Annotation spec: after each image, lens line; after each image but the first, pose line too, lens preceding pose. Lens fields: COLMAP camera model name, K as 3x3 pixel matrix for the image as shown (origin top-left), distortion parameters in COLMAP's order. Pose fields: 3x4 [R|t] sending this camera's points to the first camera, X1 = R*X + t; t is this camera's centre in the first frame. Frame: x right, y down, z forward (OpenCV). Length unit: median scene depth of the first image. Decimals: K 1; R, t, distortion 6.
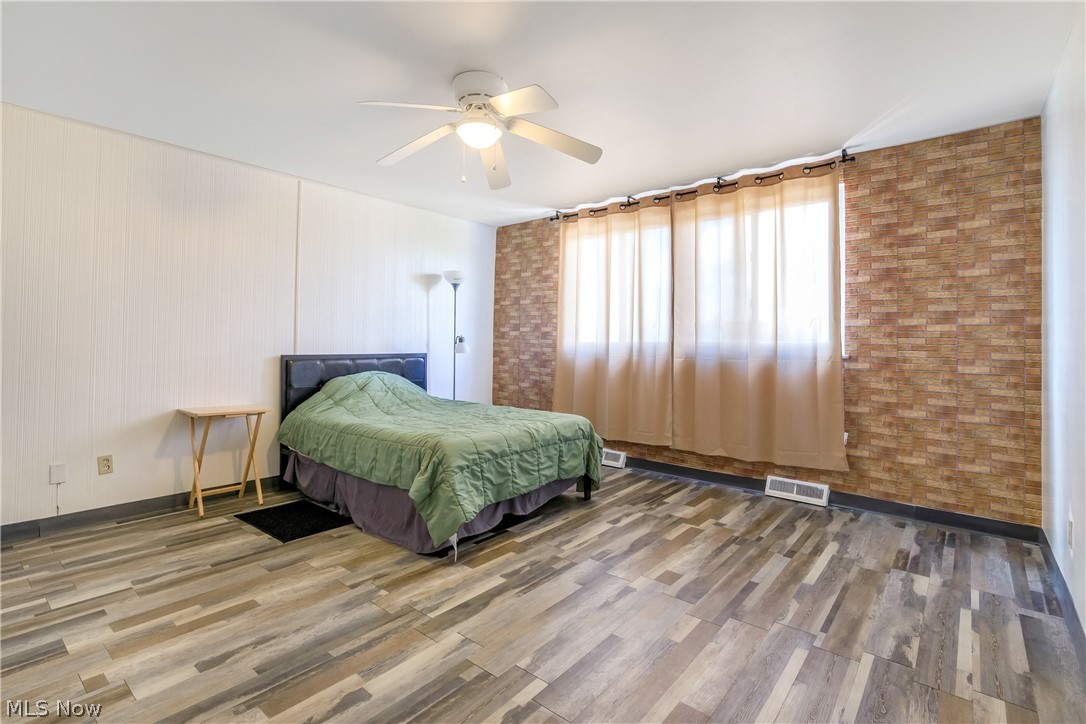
lens RADIAL K [[476.6, 0, 557.4], [0, 476.6, 342.5], [0, 0, 1]] dist [0.002501, -0.001451]
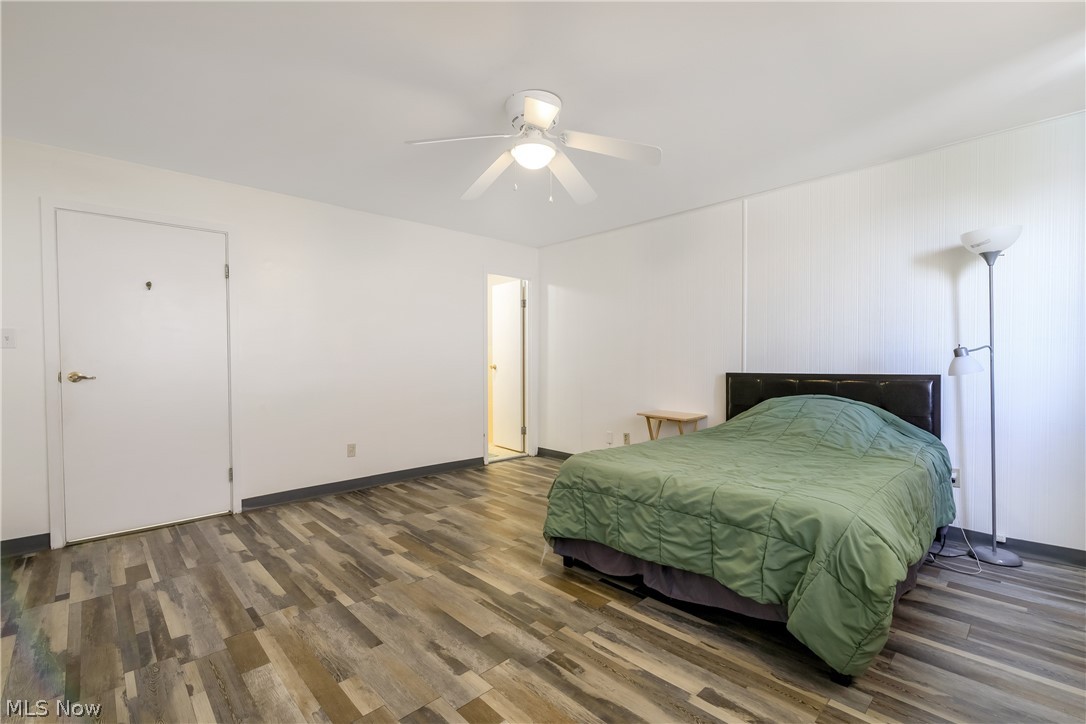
lens RADIAL K [[476.6, 0, 544.0], [0, 476.6, 364.6], [0, 0, 1]] dist [0.002501, -0.001451]
pose [[-0.102489, -0.000178, -0.994734, 0.809525], [0.009886, 0.999950, -0.001197, 0.008281], [0.994685, -0.009957, -0.102482, 1.064962]]
